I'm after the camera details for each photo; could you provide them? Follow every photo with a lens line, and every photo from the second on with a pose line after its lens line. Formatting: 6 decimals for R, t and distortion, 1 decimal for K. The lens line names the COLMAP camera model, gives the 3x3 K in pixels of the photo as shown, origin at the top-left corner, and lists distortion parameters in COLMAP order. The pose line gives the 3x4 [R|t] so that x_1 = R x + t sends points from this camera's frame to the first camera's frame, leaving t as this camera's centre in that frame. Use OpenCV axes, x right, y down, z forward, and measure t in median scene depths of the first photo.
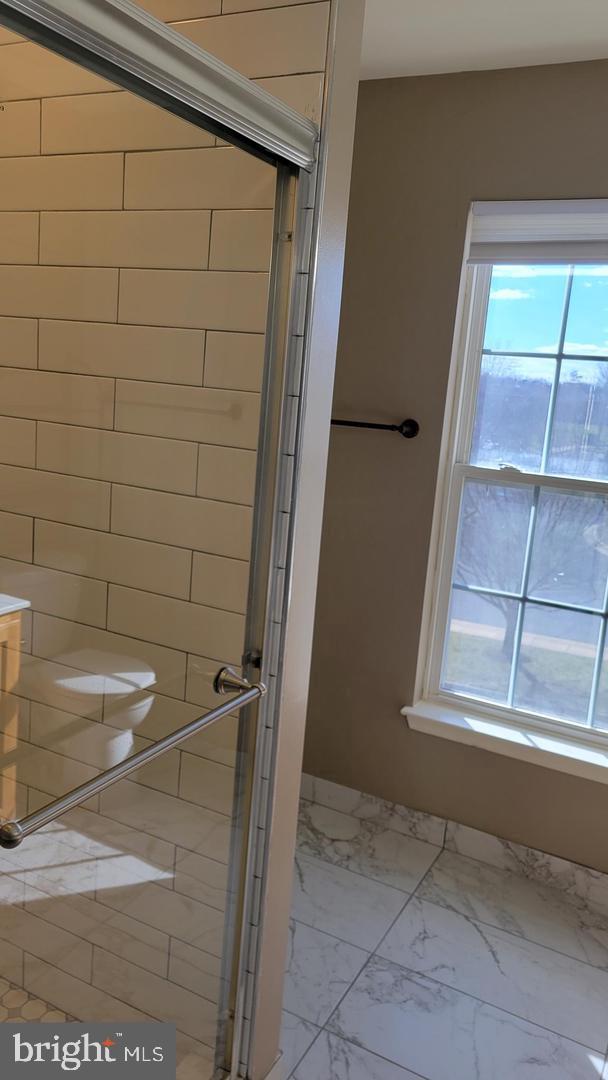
lens RADIAL K [[834.0, 0, 302.9], [0, 834.0, 524.5], [0, 0, 1]] dist [0.026911, -0.008723]
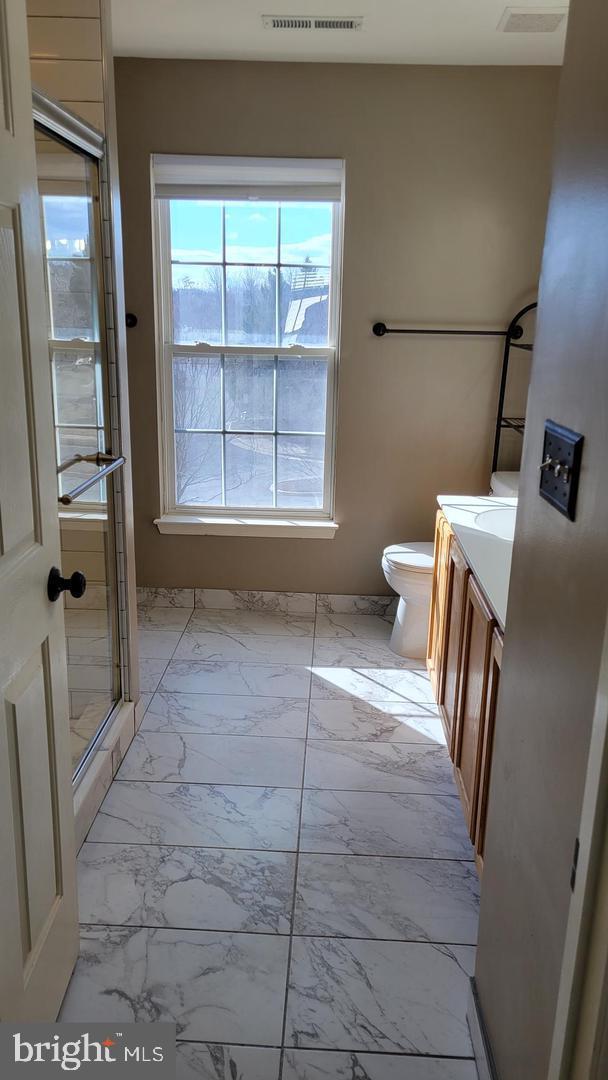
lens RADIAL K [[768.0, 0, 303.9], [0, 768.0, 525.3], [0, 0, 1]] dist [0.044516, -0.000667]
pose [[0.902910, -0.177905, 0.391284, -0.182802], [0.127845, 0.980279, 0.150694, 0.065750], [-0.410377, -0.086039, 0.907848, -0.343008]]
